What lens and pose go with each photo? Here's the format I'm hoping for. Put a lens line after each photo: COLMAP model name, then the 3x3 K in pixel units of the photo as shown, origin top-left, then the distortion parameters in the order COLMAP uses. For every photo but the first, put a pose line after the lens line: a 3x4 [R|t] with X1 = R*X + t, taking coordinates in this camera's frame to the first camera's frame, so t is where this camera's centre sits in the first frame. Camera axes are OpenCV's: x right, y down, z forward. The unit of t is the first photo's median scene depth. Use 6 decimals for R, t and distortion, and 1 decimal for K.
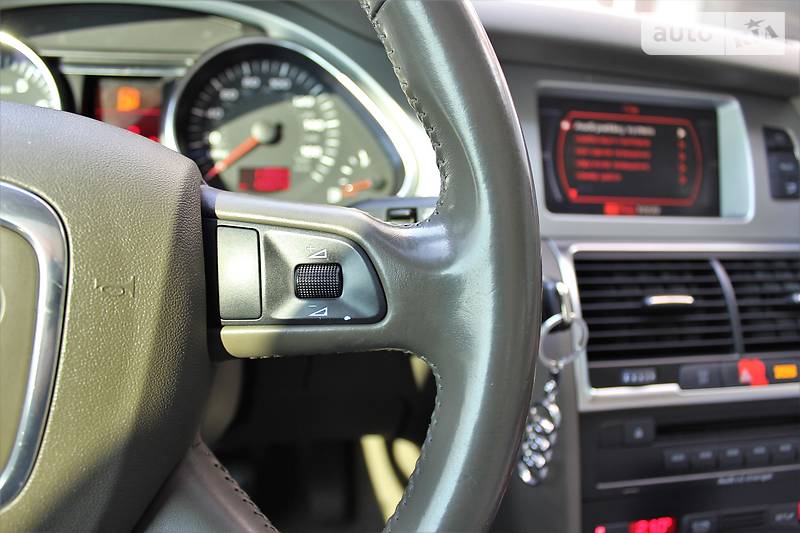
lens RADIAL K [[638.0, 0, 400.0], [0, 638.0, 266.5], [0, 0, 1]] dist [-0.171807, 0.137463]
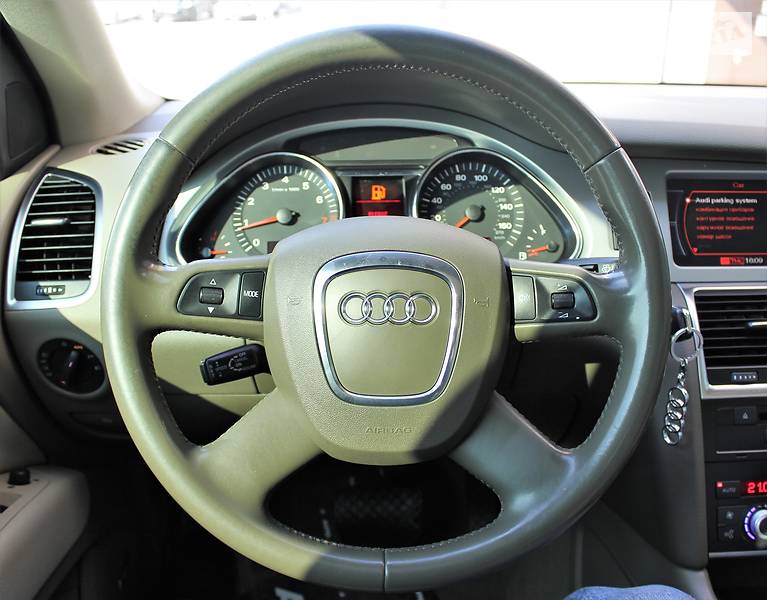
lens RADIAL K [[740.0, 0, 383.5], [0, 740.0, 300.0], [0, 0, 1]] dist [-0.161578, 0.089791]
pose [[0.986448, -0.019648, -0.162892, -0.146568], [0.012702, 0.998969, -0.043576, 0.054566], [0.163580, 0.040916, 0.985681, -0.678783]]
